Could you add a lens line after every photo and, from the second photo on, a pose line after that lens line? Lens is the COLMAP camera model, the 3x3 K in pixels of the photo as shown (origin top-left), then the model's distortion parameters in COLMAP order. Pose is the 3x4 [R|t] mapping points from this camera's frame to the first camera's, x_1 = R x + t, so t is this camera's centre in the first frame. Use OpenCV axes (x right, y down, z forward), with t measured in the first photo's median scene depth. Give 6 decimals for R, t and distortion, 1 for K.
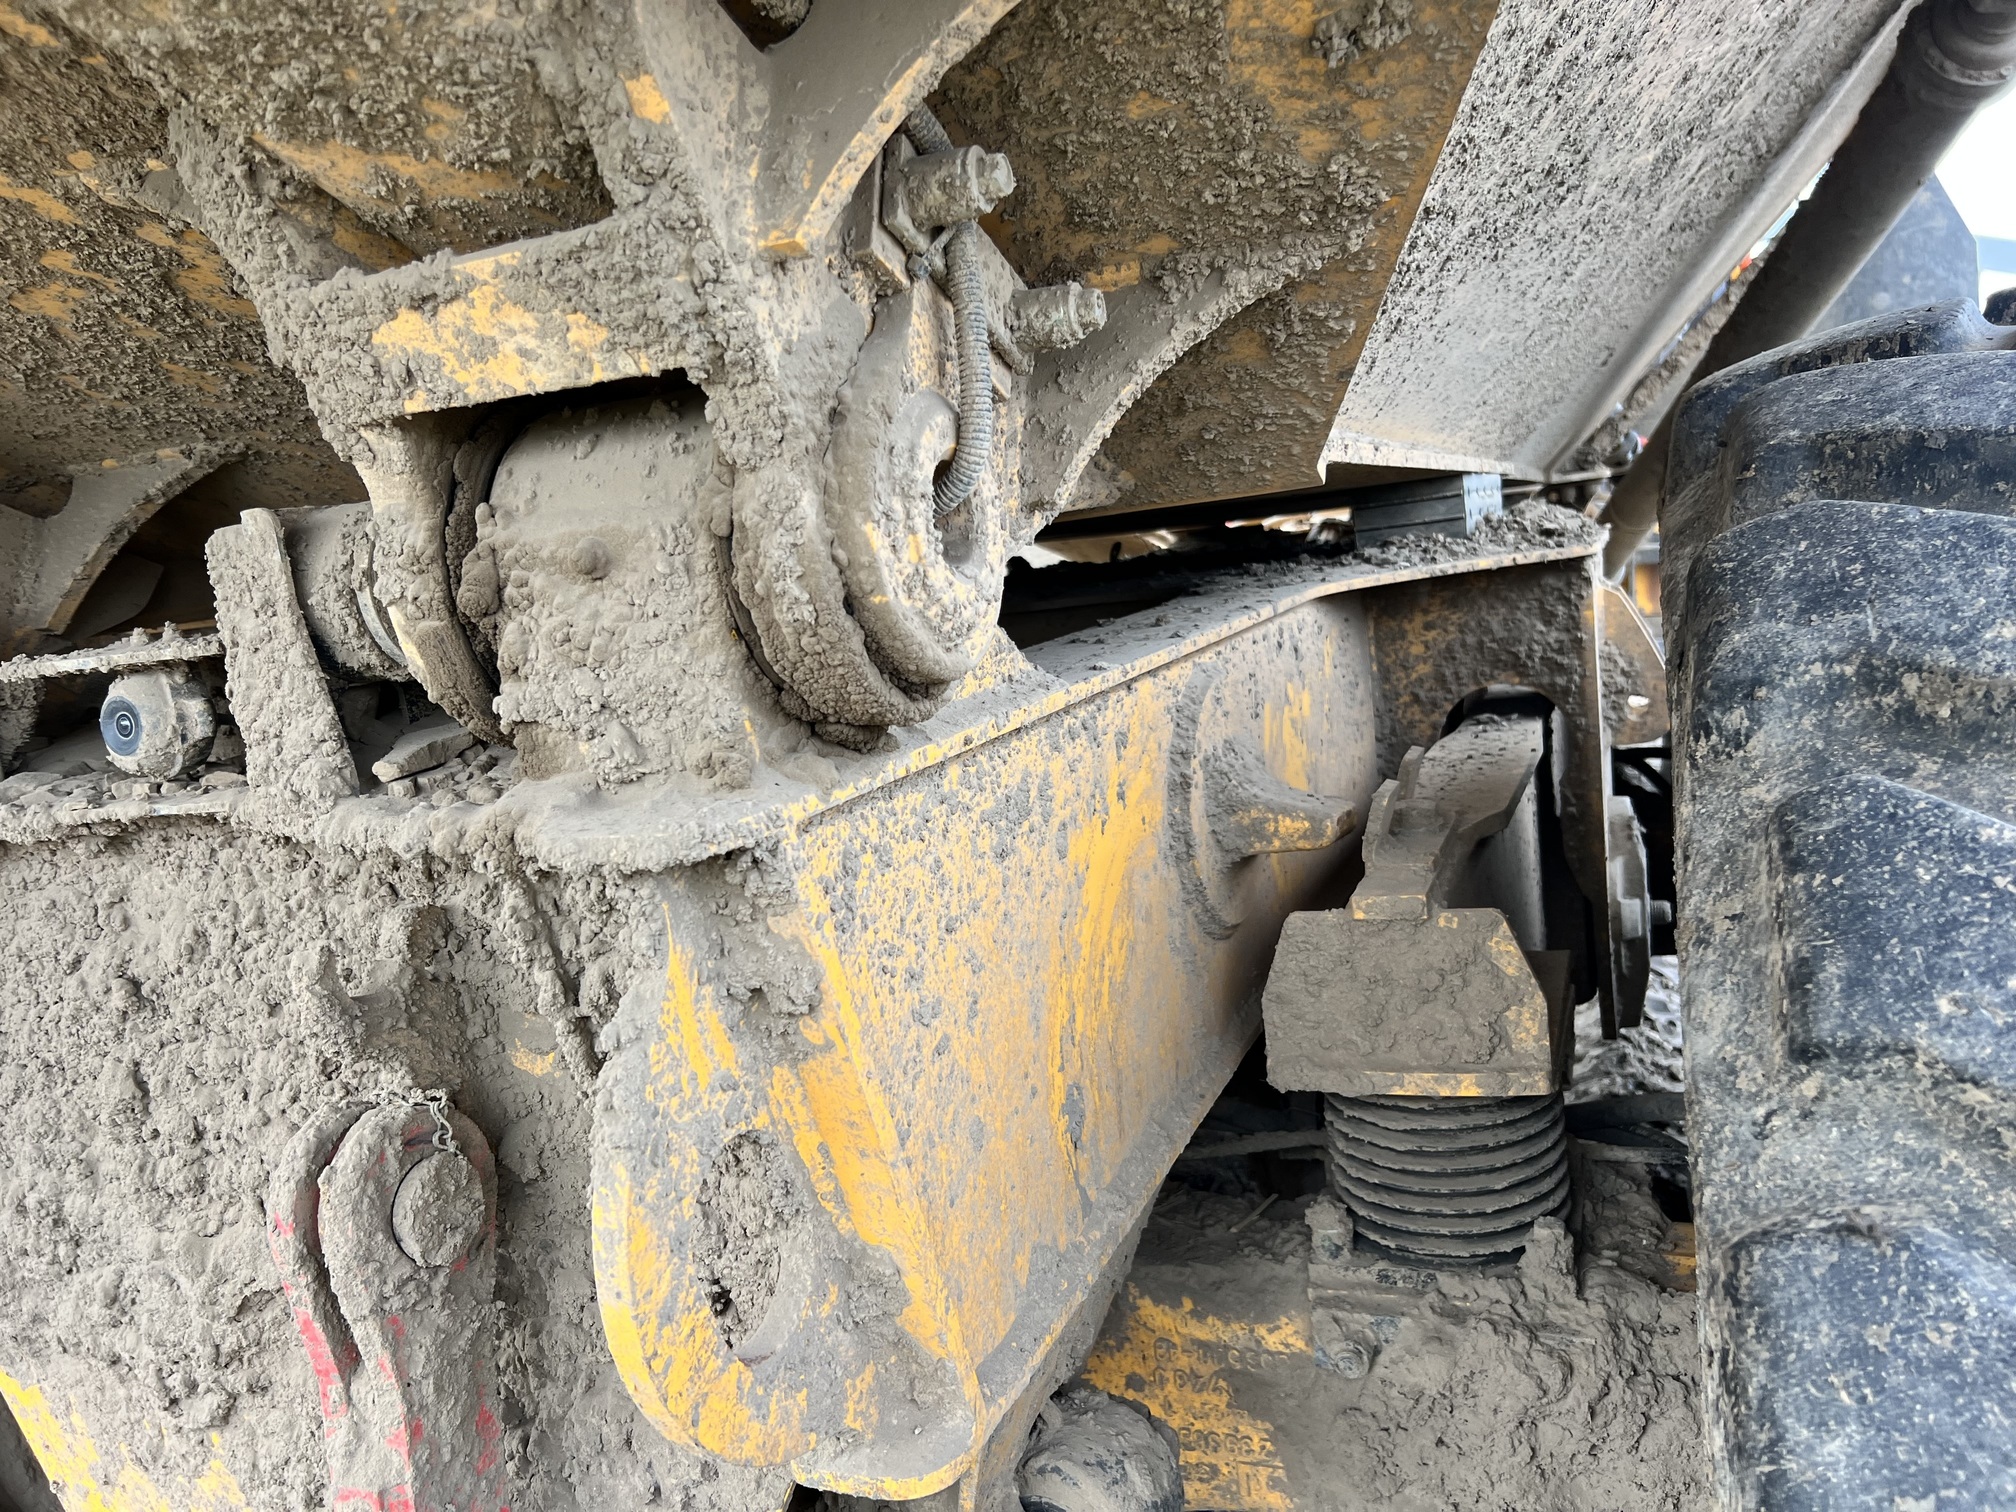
lens RADIAL K [[1506.9, 0, 1008.0], [0, 1506.9, 756.0], [0, 0, 1]] dist [-0.000579, -0.003338]
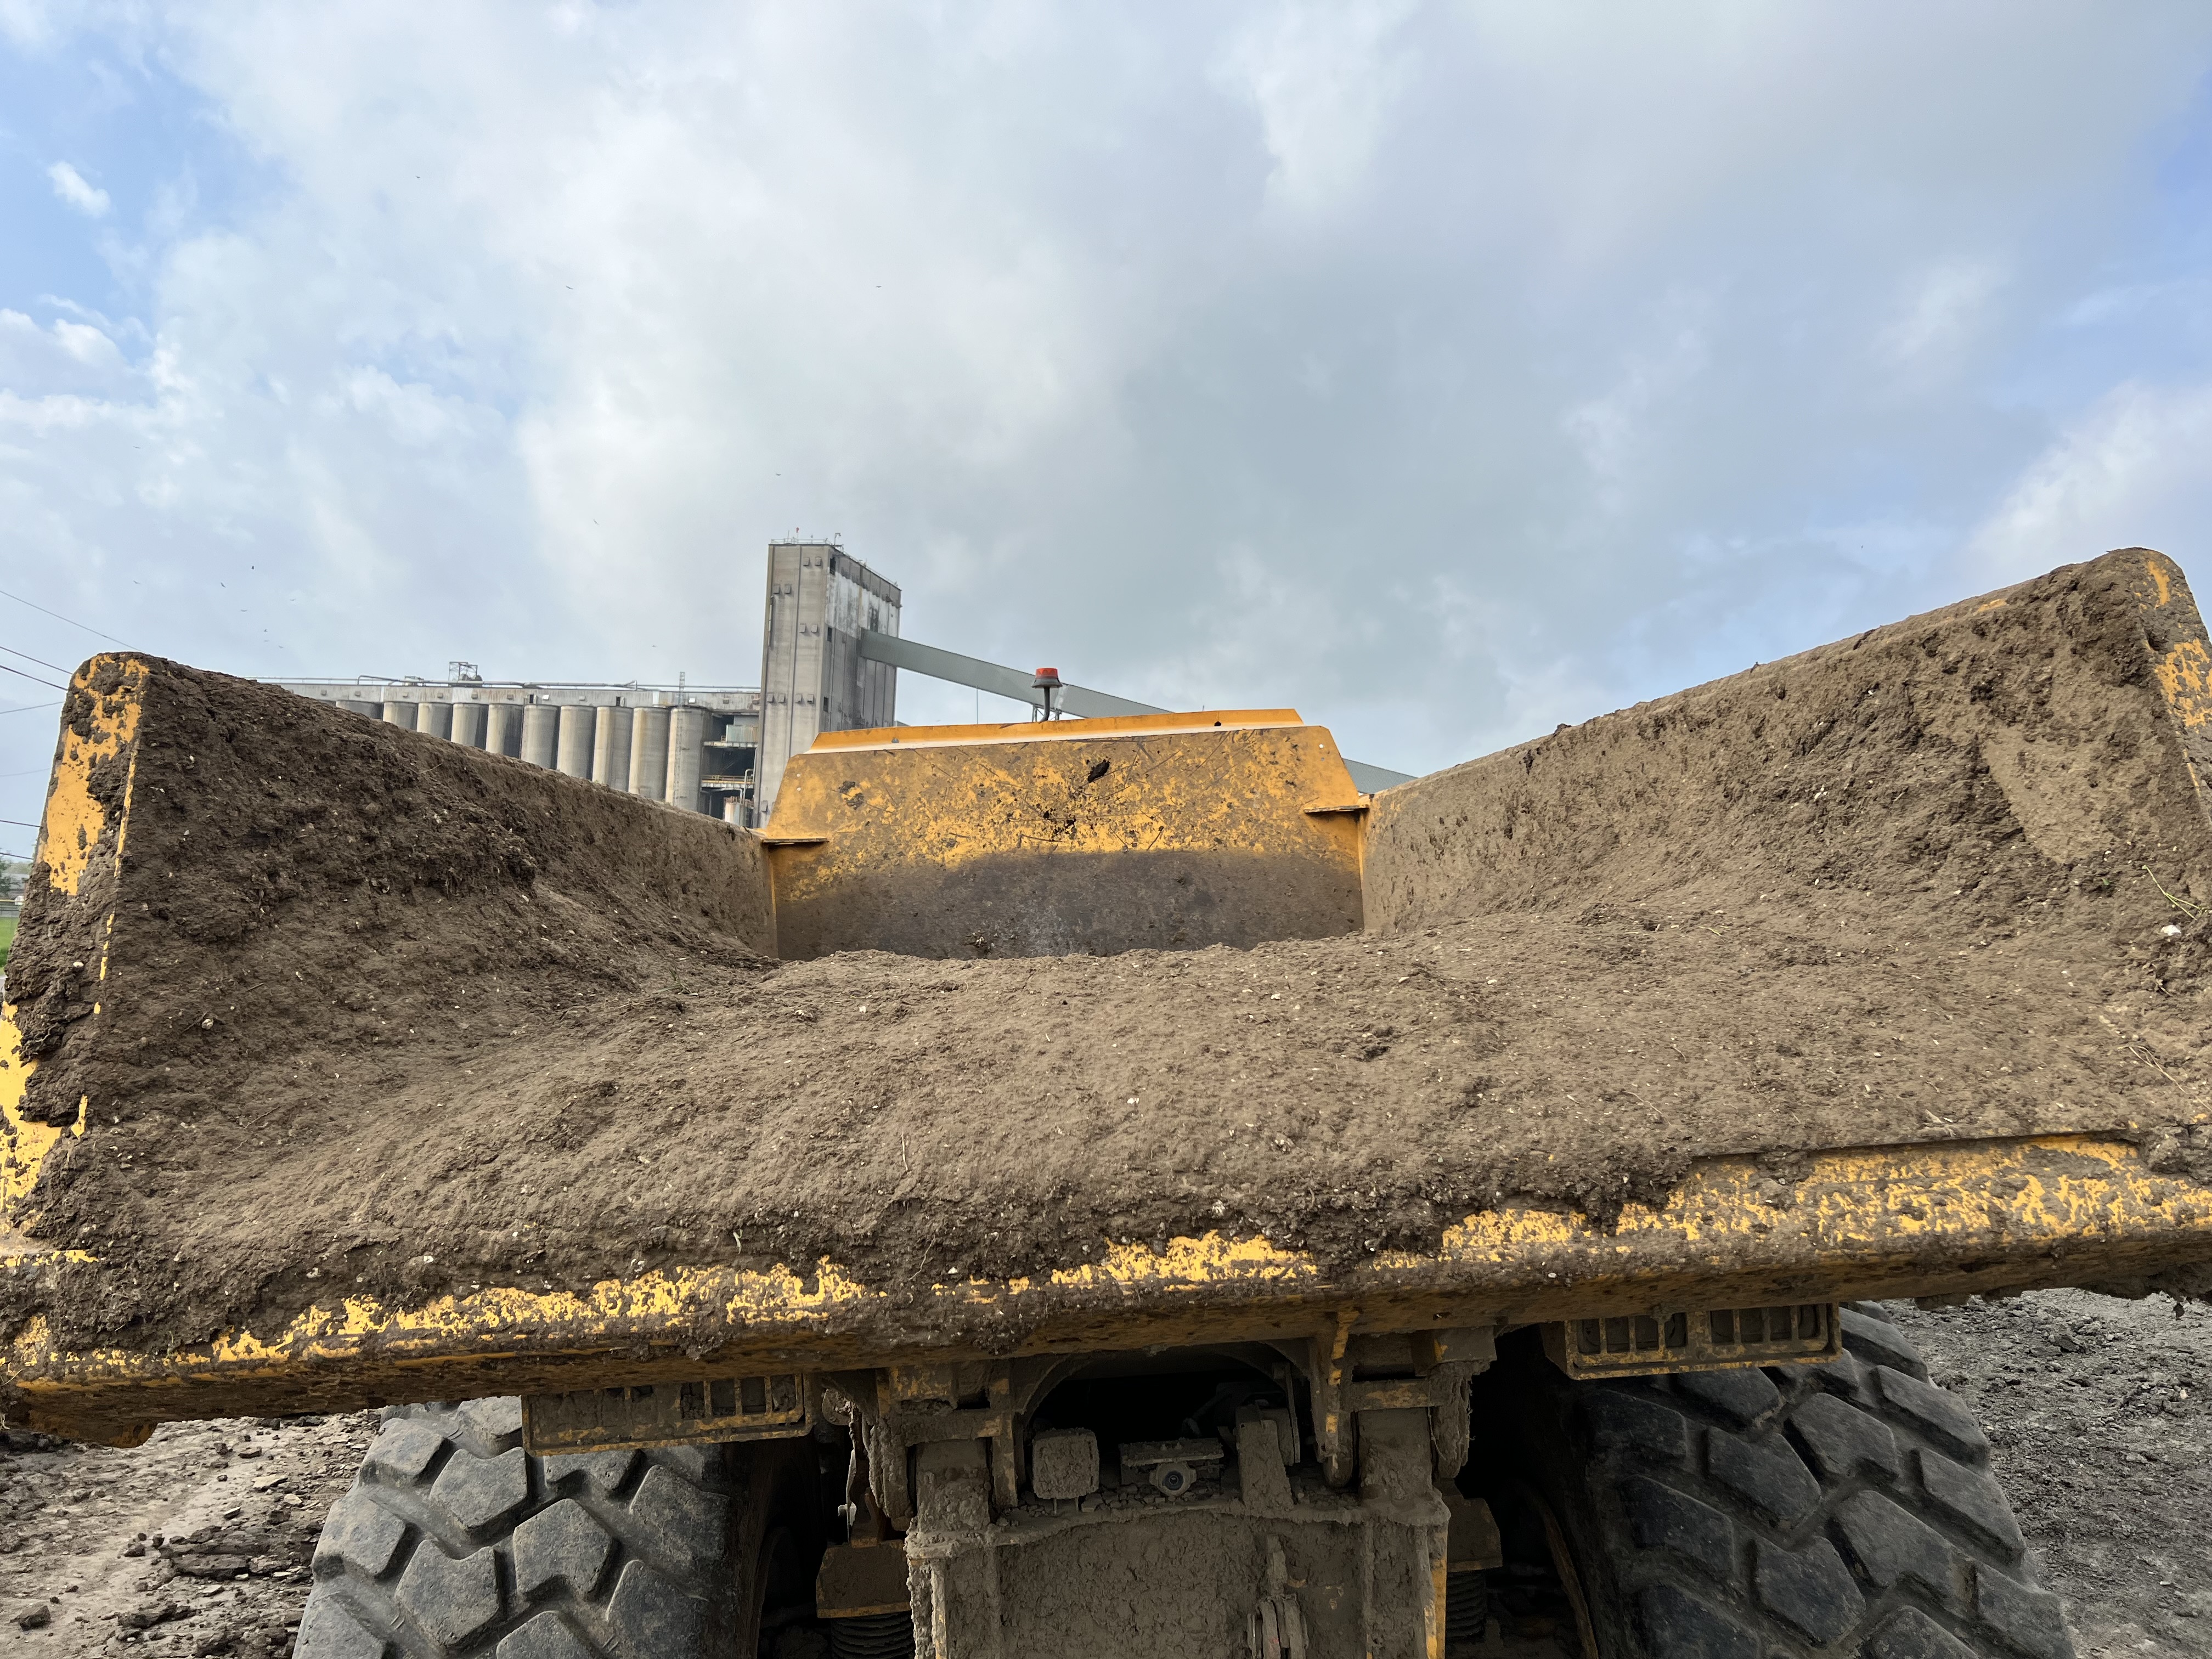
lens RADIAL K [[1659.5, 0, 1097.1], [0, 1659.5, 828.7], [0, 0, 1]] dist [0.045457, -0.060388]
pose [[0.896761, 0.088199, 0.433637, -2.830639], [0.009919, 0.975683, -0.218960, -0.702837], [-0.442404, 0.200656, 0.874080, -2.642896]]
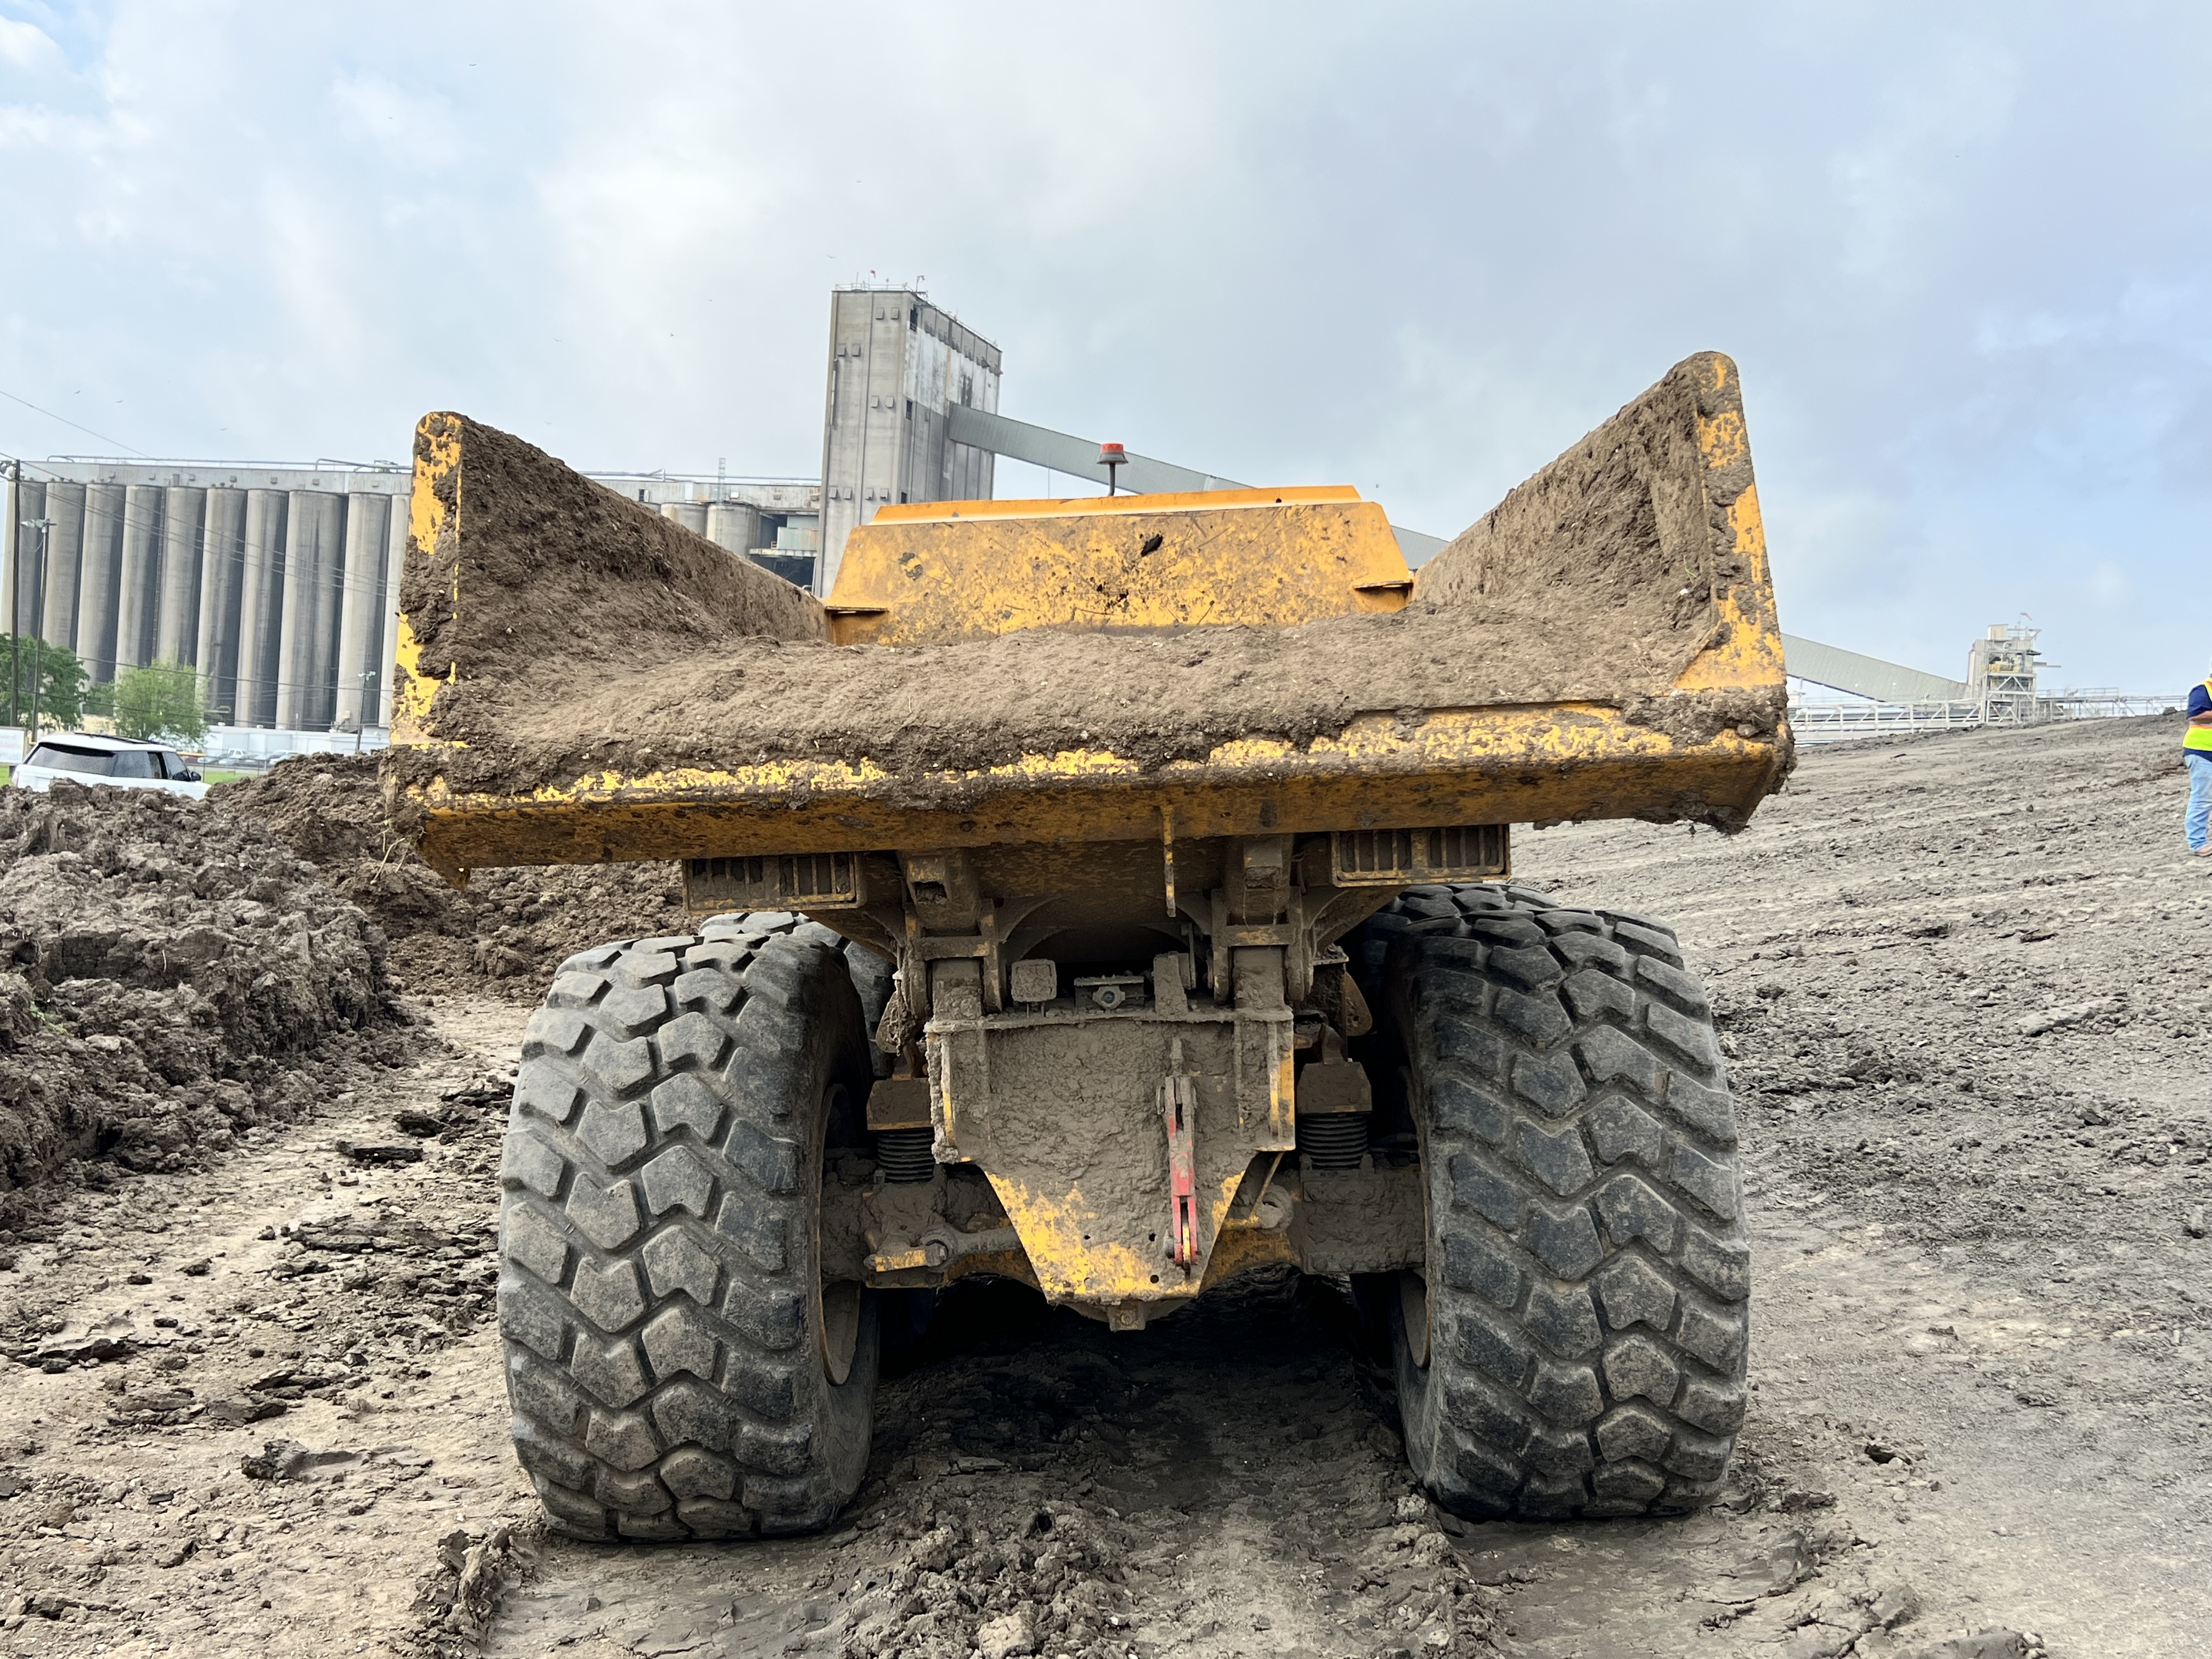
lens RADIAL K [[2155.6, 0, 1122.6], [0, 2155.6, 842.9], [0, 0, 1]] dist [0.148388, -0.421537]
pose [[0.920639, 0.068948, 0.384278, -3.717966], [-0.015617, 0.989998, -0.140213, 0.518722], [-0.390102, 0.123084, 0.912508, -6.011781]]
